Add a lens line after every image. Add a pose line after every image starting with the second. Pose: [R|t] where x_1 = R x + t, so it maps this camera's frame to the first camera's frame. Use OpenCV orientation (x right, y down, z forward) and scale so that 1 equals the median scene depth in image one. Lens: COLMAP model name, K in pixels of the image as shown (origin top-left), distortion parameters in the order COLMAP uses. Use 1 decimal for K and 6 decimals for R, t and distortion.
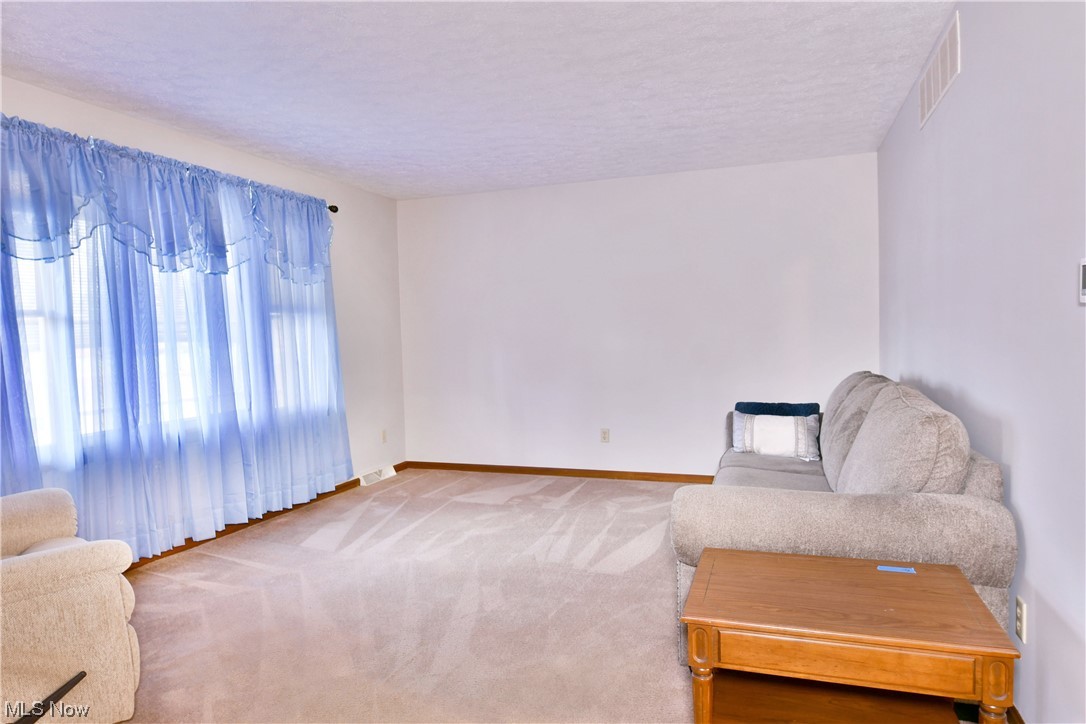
lens RADIAL K [[669.7, 0, 543.0], [0, 669.7, 362.0], [0, 0, 1]] dist [-0.018569, -0.001907]
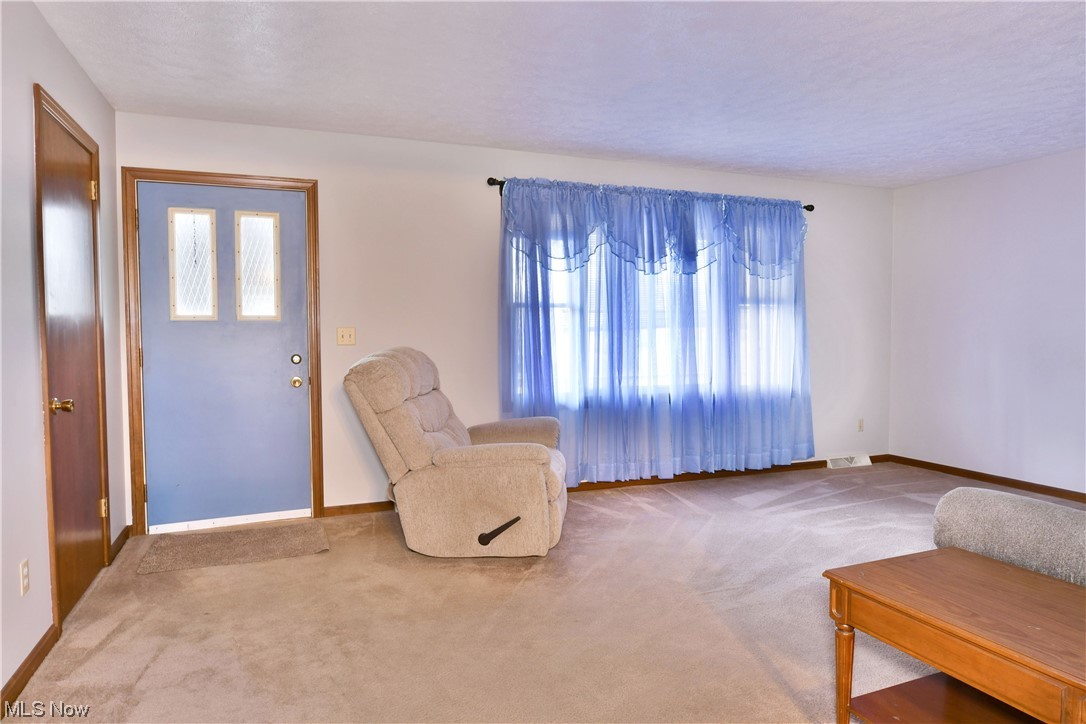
lens RADIAL K [[669.7, 0, 543.0], [0, 669.7, 362.0], [0, 0, 1]] dist [-0.018569, -0.001907]
pose [[0.664331, 0.060588, -0.744979, 0.307582], [-0.048175, 0.998108, 0.038215, -0.000534], [0.745885, 0.010502, 0.665992, -0.057257]]
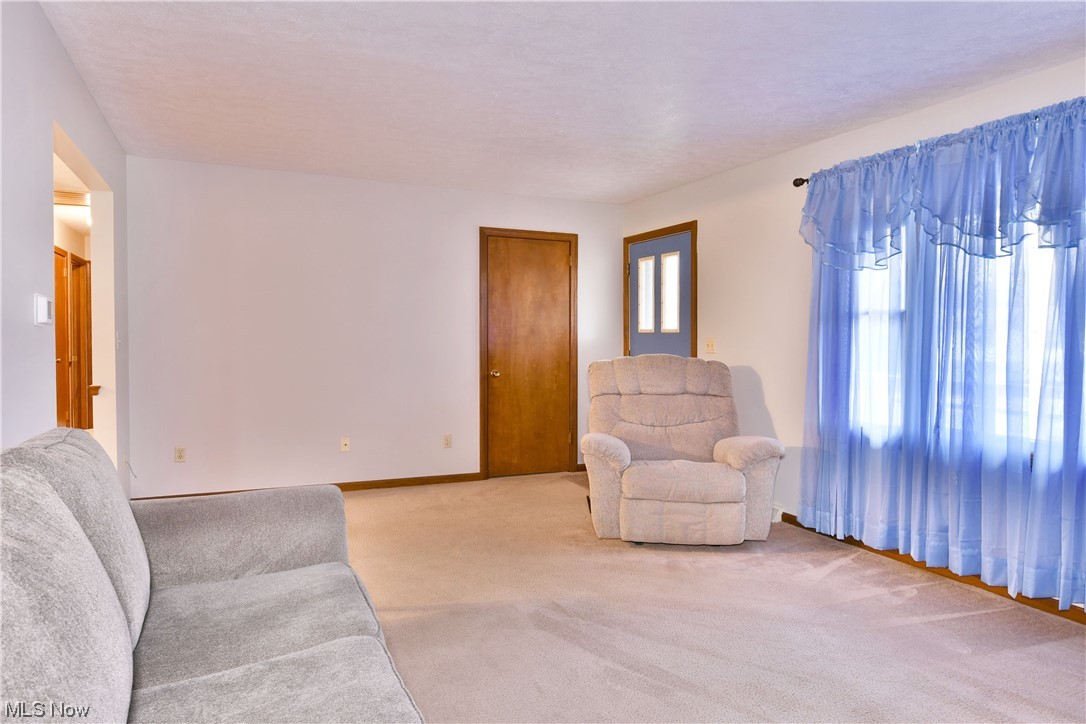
lens RADIAL K [[692.8, 0, 543.0], [0, 692.8, 362.0], [0, 0, 1]] dist [-0.074690, 0.000008]
pose [[-0.723979, 0.034566, -0.688956, 0.440652], [-0.027522, 0.996501, 0.078918, -0.051566], [0.689273, 0.076096, -0.720494, 1.224663]]
